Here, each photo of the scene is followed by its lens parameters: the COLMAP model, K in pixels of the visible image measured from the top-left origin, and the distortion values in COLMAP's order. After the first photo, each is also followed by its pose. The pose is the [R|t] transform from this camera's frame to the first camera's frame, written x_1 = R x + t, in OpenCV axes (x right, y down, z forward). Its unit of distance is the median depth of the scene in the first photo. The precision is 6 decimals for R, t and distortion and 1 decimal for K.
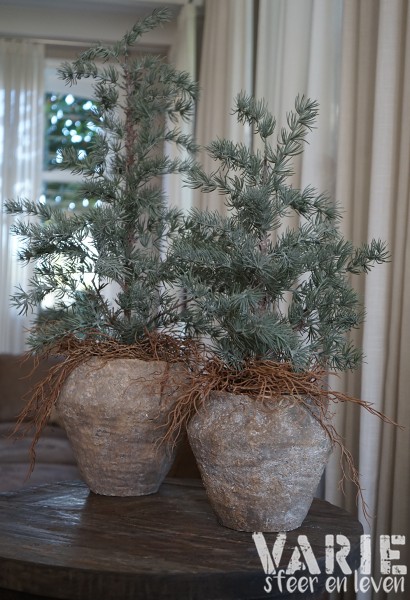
lens RADIAL K [[736.9, 0, 206.5], [0, 736.9, 310.0], [0, 0, 1]] dist [-0.025786, 0.233327]
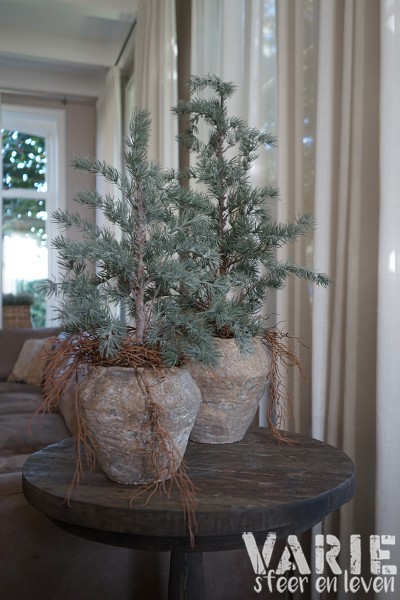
lens RADIAL K [[521.0, 0, 200.0], [0, 521.0, 300.0], [0, 0, 1]] dist [0.007830, 0.000833]
pose [[0.984885, -0.028793, 0.170801, -0.206906], [0.025583, 0.999453, 0.020965, -0.013813], [-0.171311, -0.016279, 0.985083, 0.109564]]
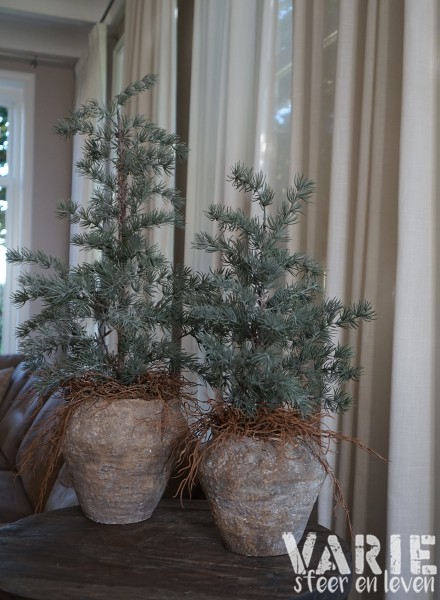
lens RADIAL K [[693.4, 0, 220.0], [0, 693.4, 300.0], [0, 0, 1]] dist [0.004961, 0.000511]
pose [[0.982329, -0.000974, 0.187158, -0.189939], [0.000500, 0.999997, 0.002579, -0.093626], [-0.187160, -0.002440, 0.982326, -0.040347]]
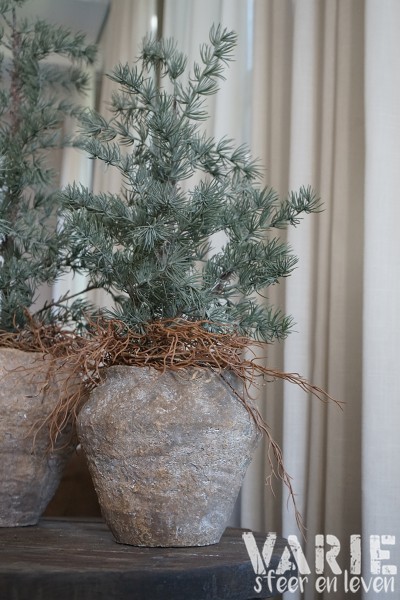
lens RADIAL K [[775.9, 0, 200.0], [0, 775.9, 300.0], [0, 0, 1]] dist [0.002474, 0.018755]
pose [[0.992145, 0.015393, 0.124143, 0.000509], [0.002865, 0.989344, -0.145567, 0.155498], [-0.125061, 0.144779, 0.981529, 0.145472]]
